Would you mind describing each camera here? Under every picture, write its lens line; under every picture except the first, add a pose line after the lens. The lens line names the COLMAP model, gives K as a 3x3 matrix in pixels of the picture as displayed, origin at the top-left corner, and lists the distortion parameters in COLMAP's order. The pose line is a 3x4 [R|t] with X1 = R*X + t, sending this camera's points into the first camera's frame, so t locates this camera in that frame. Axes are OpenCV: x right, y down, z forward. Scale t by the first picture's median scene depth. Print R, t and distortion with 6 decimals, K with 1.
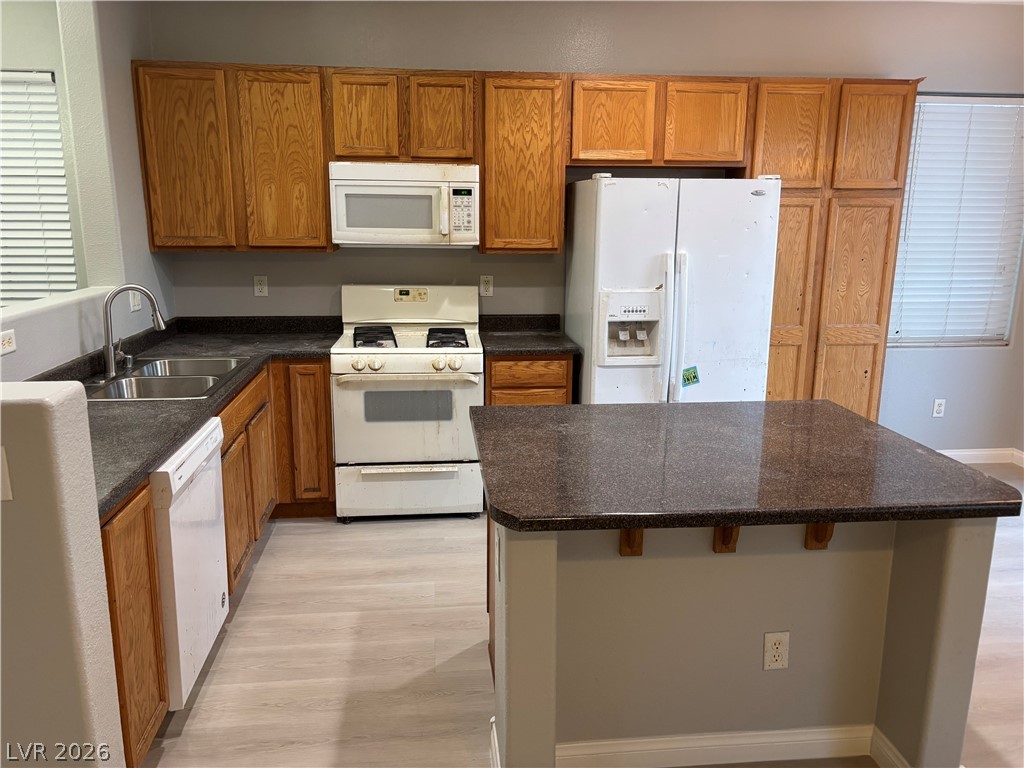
lens RADIAL K [[785.3, 0, 512.0], [0, 785.3, 384.0], [0, 0, 1]] dist [0.048507, -0.004432]
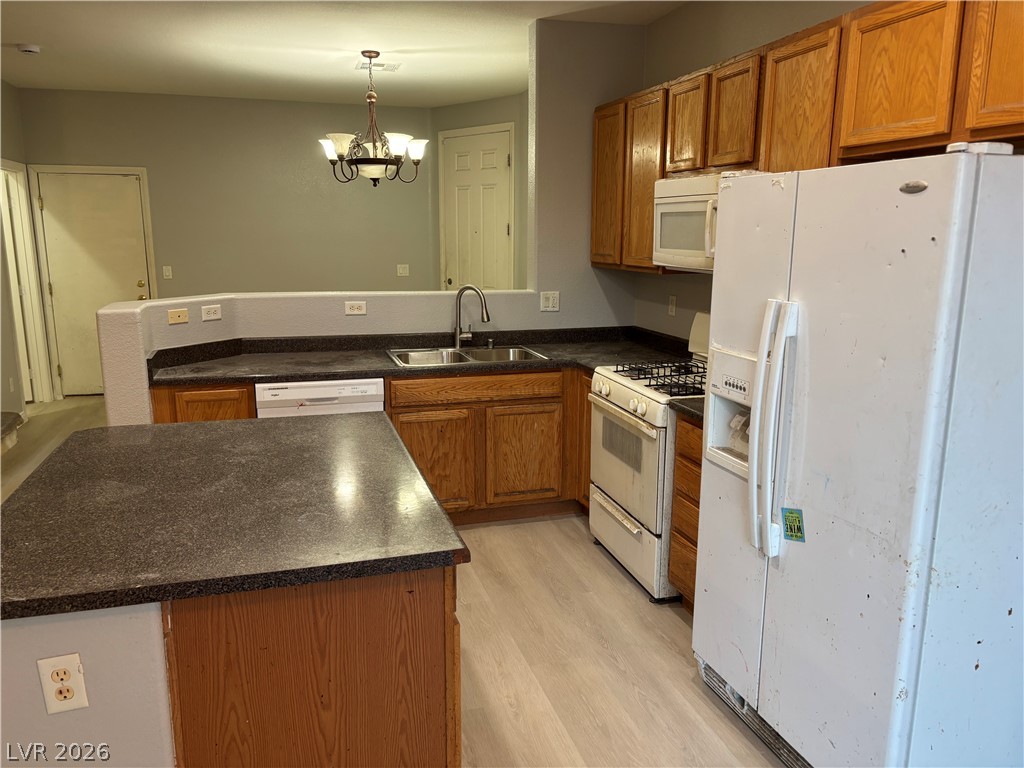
lens RADIAL K [[785.3, 0, 512.0], [0, 785.3, 384.0], [0, 0, 1]] dist [0.048507, -0.004432]
pose [[0.168179, 0.186692, -0.967916, 0.702995], [-0.220237, 0.964198, 0.147708, -0.141484], [0.960839, 0.188329, 0.203274, 0.667573]]
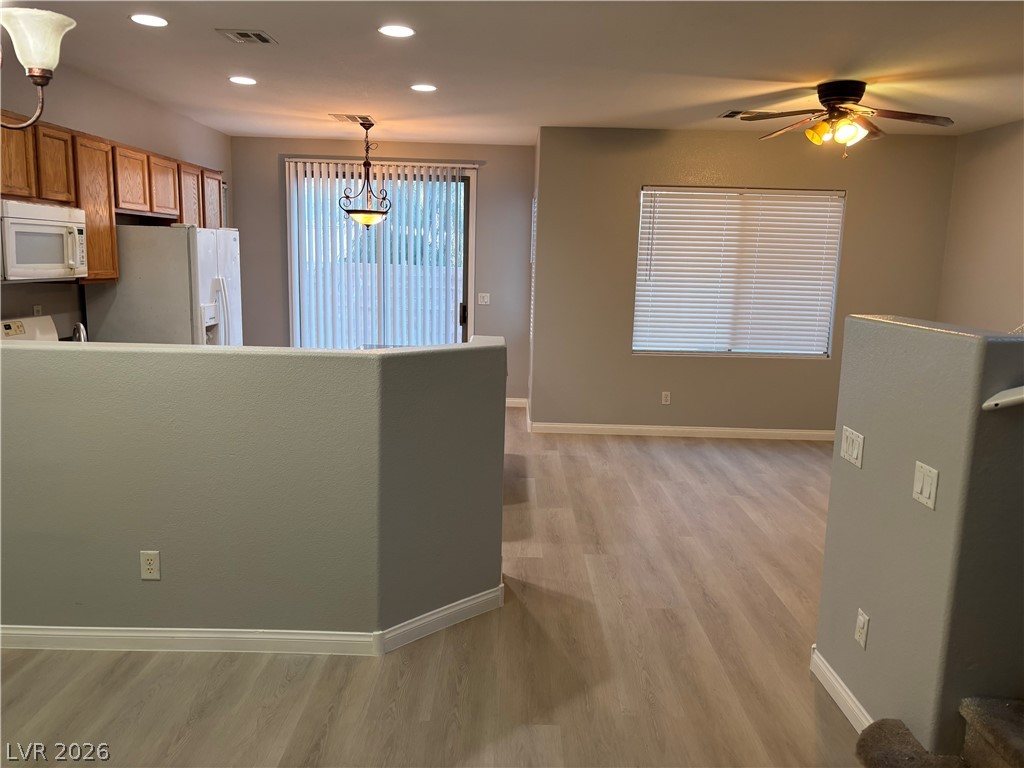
lens RADIAL K [[785.3, 0, 512.0], [0, 785.3, 384.0], [0, 0, 1]] dist [0.048507, -0.004432]
pose [[0.107599, -0.165180, 0.980377, -1.178594], [0.191946, 0.971000, 0.142533, -0.072779], [-0.975489, 0.172843, 0.136184, 0.264245]]
